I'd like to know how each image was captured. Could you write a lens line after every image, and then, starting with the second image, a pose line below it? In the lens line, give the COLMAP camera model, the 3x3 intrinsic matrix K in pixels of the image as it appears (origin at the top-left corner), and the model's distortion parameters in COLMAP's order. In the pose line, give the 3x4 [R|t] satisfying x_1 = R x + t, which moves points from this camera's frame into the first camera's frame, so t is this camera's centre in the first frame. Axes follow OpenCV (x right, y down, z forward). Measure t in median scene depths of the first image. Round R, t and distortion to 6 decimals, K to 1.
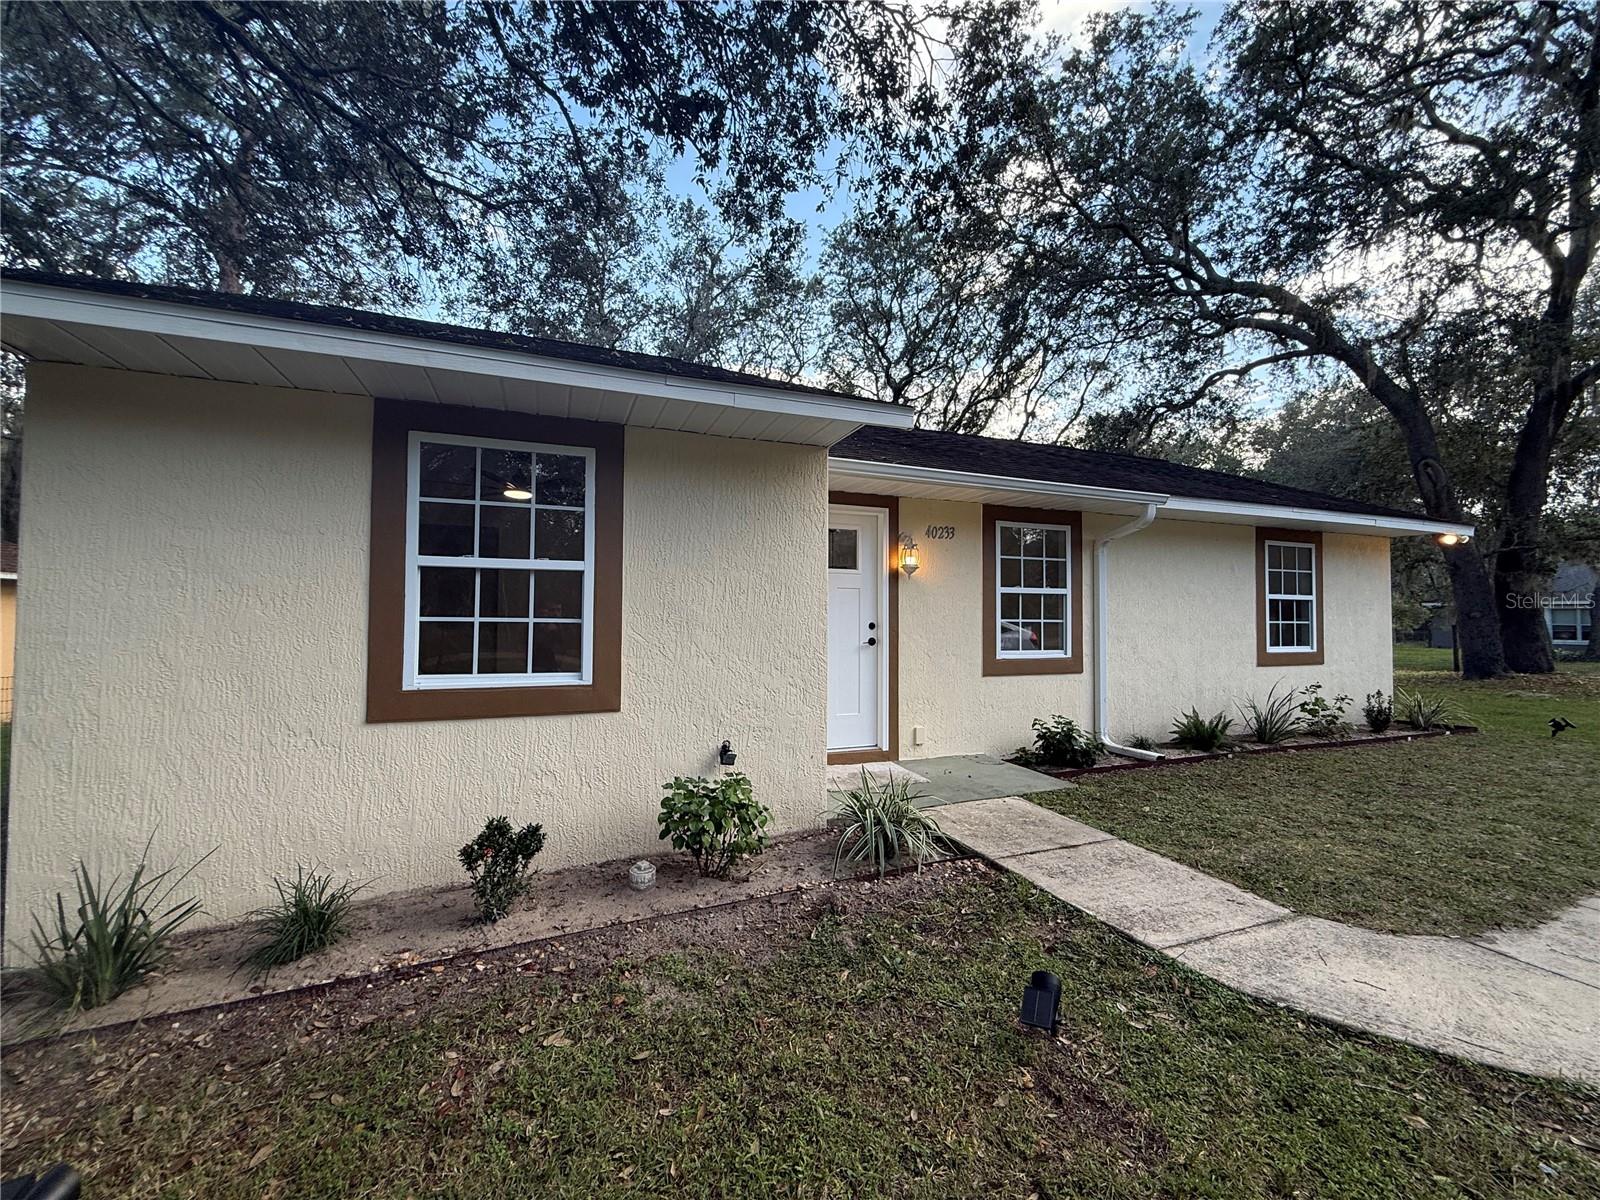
lens RADIAL K [[638.4, 0, 801.3], [0, 638.4, 600.1], [0, 0, 1]] dist [-0.002632, 0.000782]
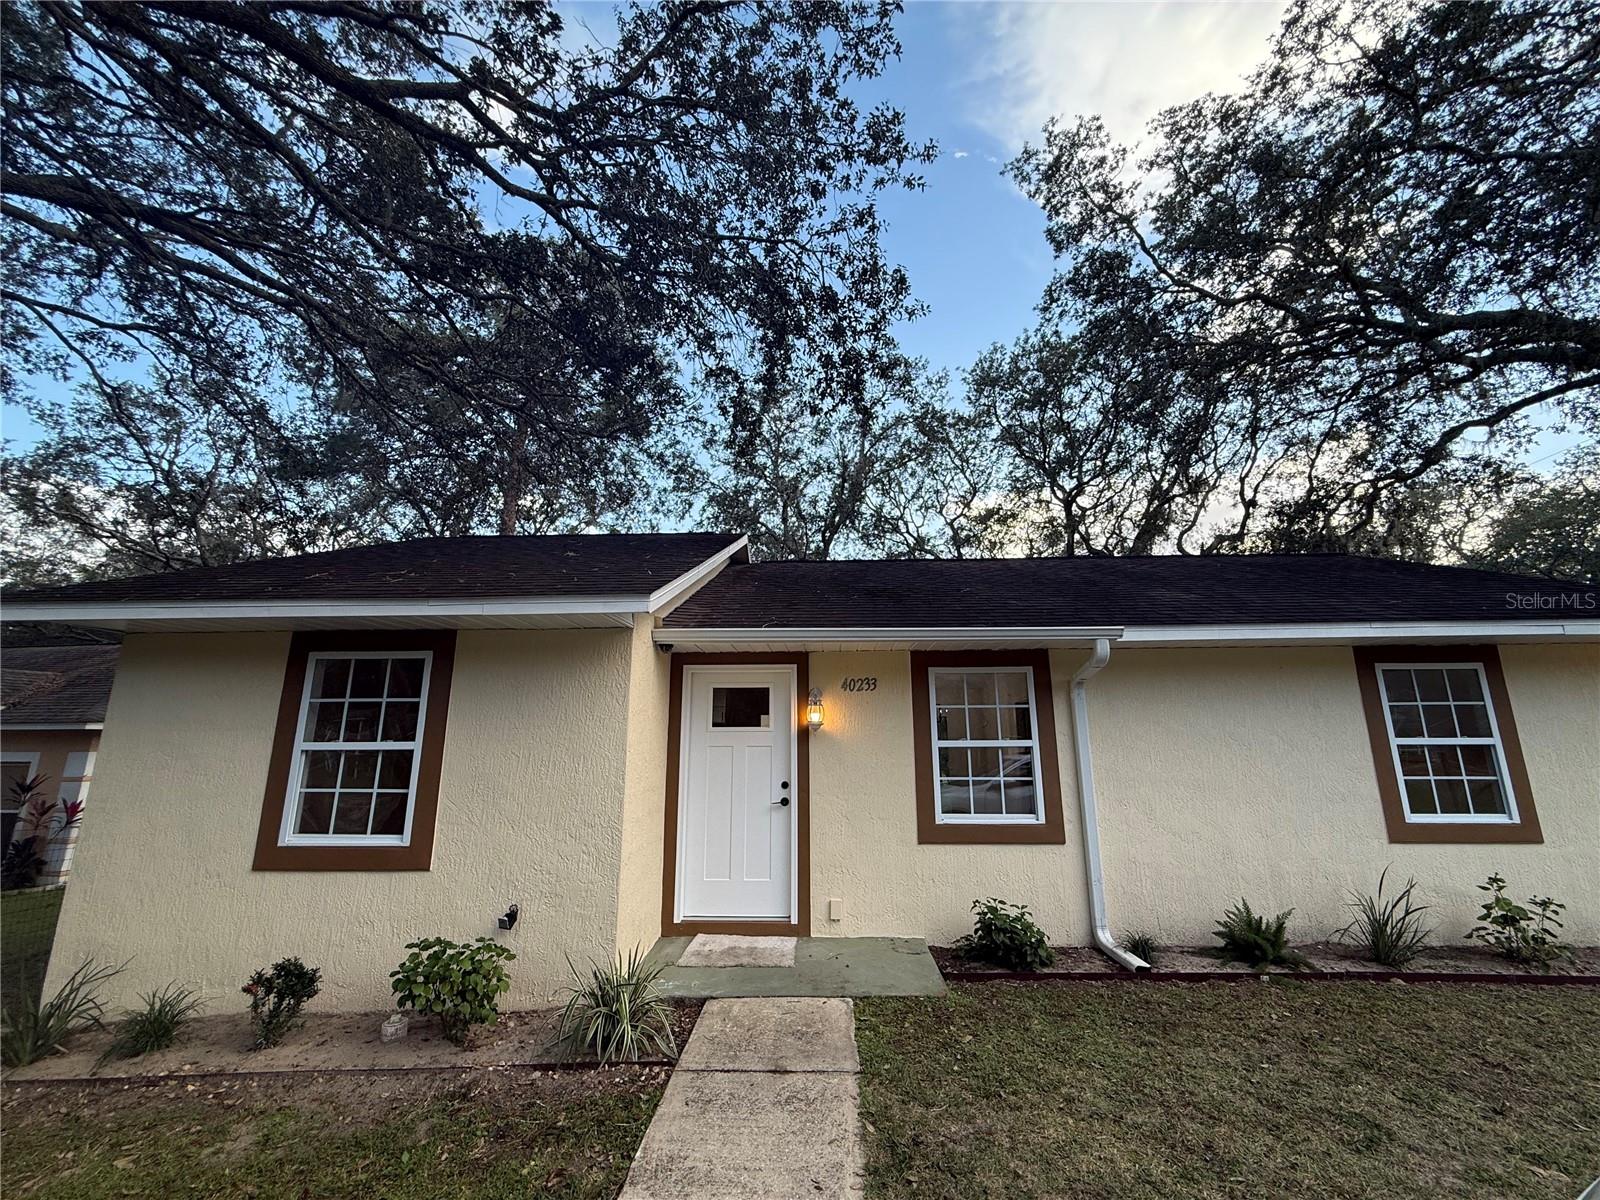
lens RADIAL K [[638.4, 0, 795.7], [0, 638.4, 600.6], [0, 0, 1]] dist [-0.002632, 0.000782]
pose [[0.919341, -0.095285, -0.381751, 0.639682], [0.020127, 0.980352, -0.196225, -0.054245], [0.392948, 0.172714, 0.903195, 0.088331]]
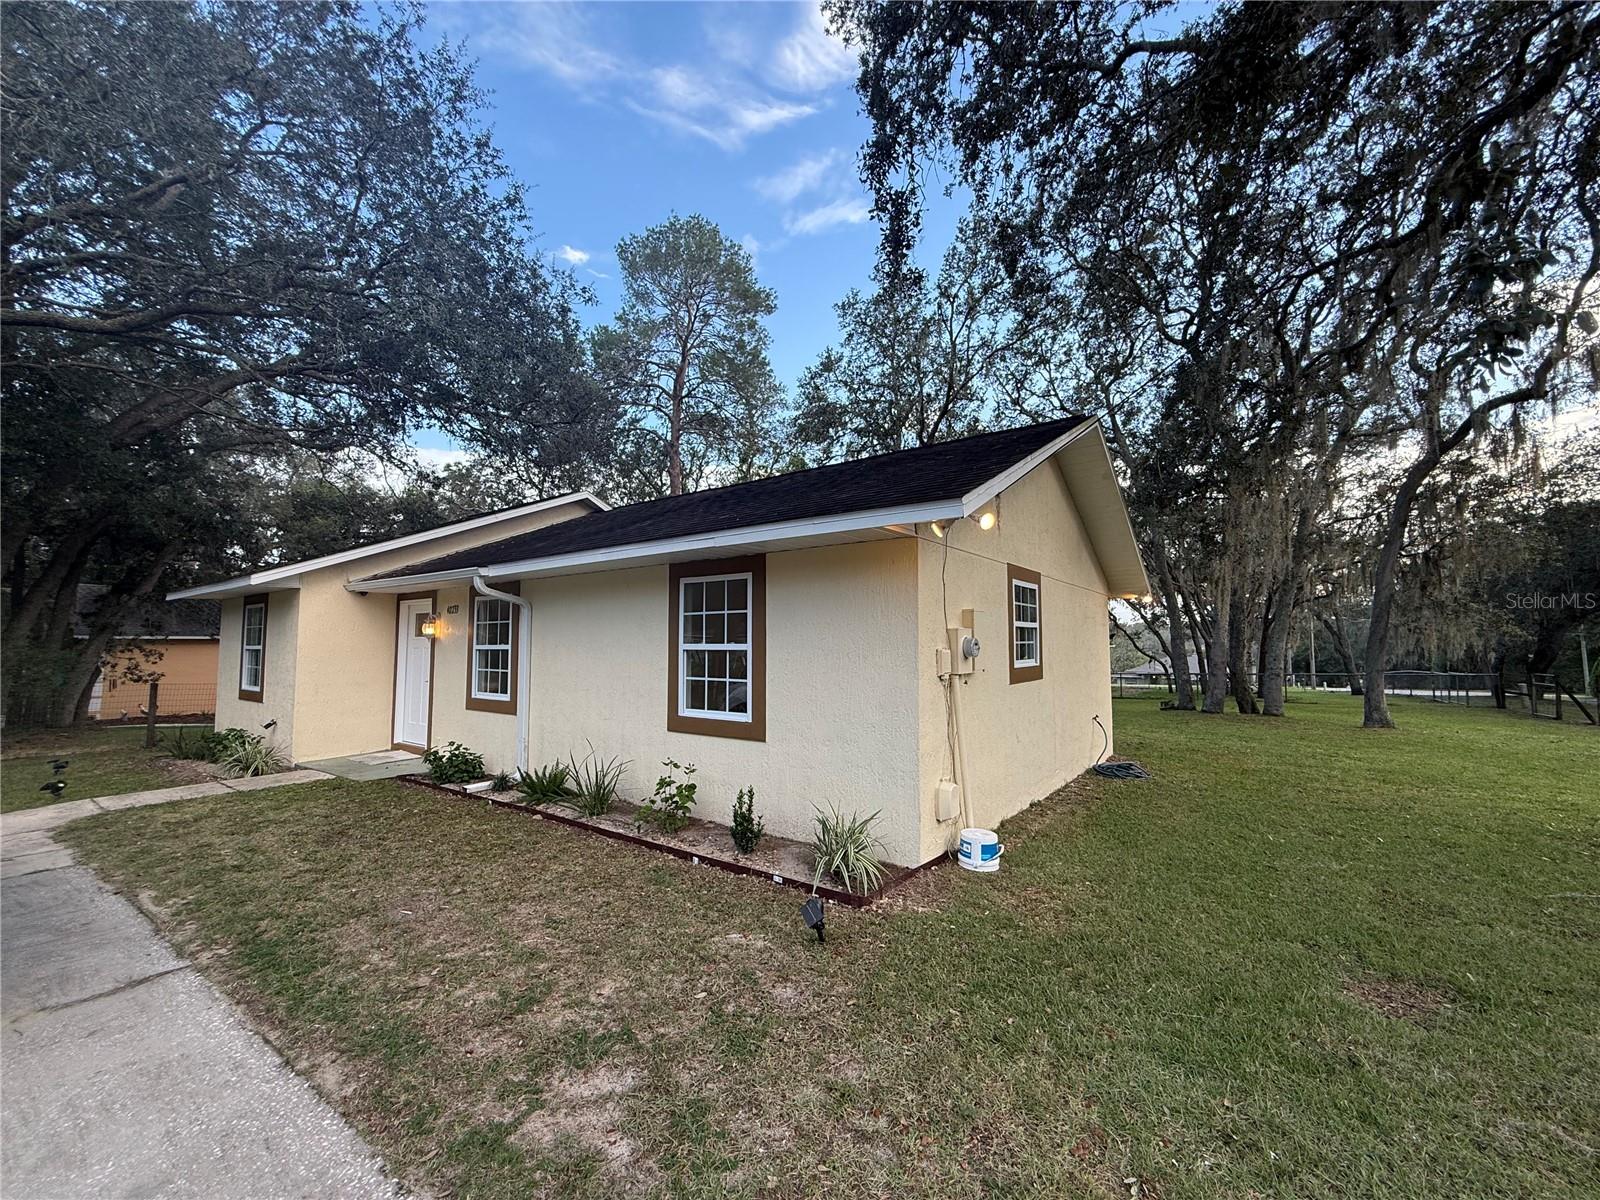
lens RADIAL K [[638.4, 0, 792.9], [0, 638.4, 605.4], [0, 0, 1]] dist [-0.002632, 0.000782]
pose [[0.540509, -0.060413, -0.839166, 2.400100], [0.028213, 0.998159, -0.053687, -0.017337], [0.840865, 0.005343, 0.541218, 1.081316]]
